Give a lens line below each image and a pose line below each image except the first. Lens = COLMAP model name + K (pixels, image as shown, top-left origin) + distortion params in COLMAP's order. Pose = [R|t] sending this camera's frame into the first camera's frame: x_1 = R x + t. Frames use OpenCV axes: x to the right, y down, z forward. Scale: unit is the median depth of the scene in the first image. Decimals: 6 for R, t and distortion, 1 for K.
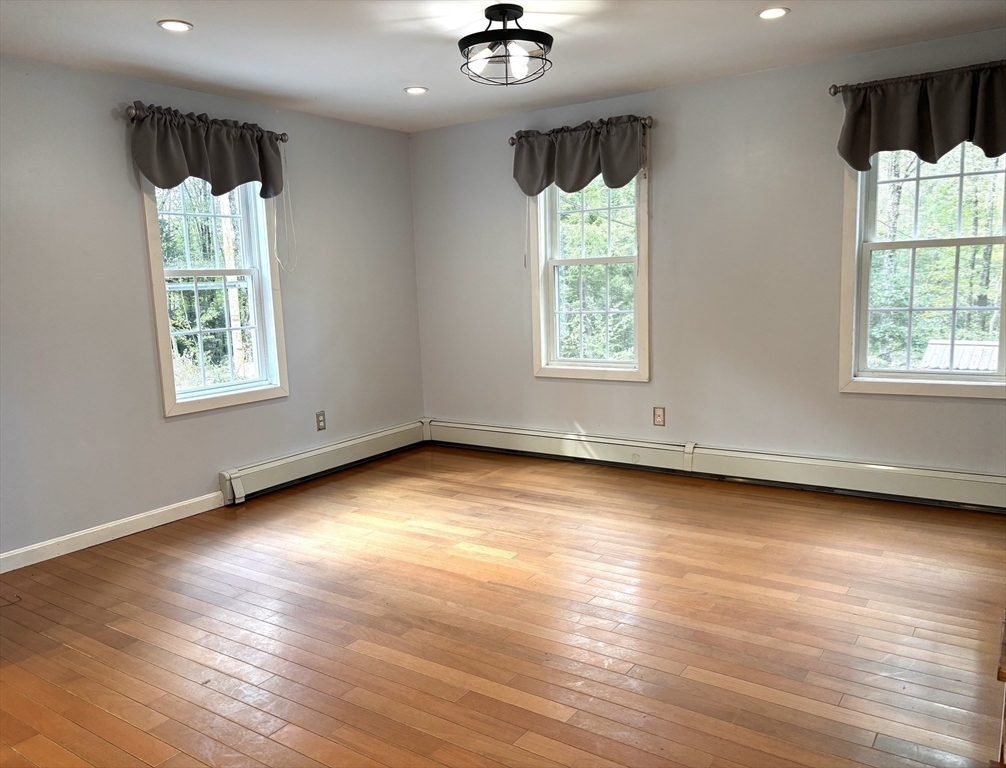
lens RADIAL K [[791.0, 0, 503.0], [0, 791.0, 384.0], [0, 0, 1]] dist [0.036199, 0.002177]
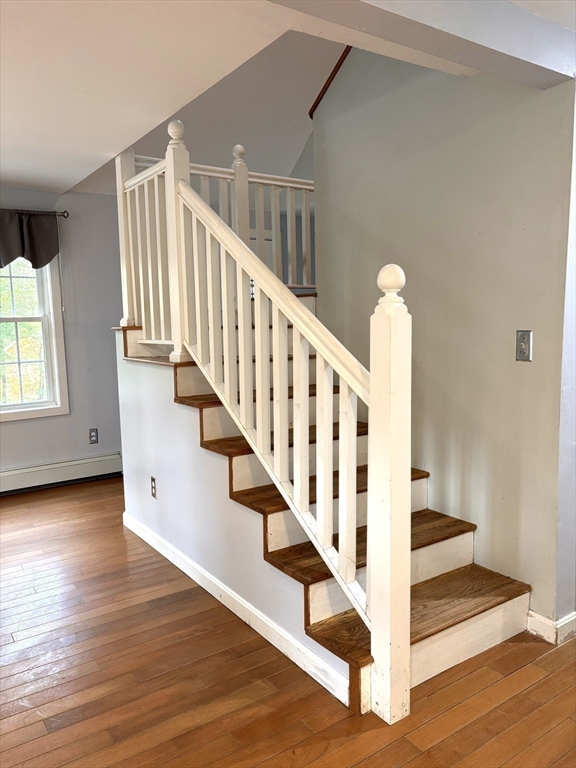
lens RADIAL K [[583.4, 0, 288.0], [0, 583.4, 384.0], [0, 0, 1]] dist [0.092723, -0.162637]
pose [[0.366869, -0.071527, 0.927519, -0.350227], [0.140571, 0.989853, 0.020733, -0.004579], [-0.919591, 0.122776, 0.373202, 0.121823]]
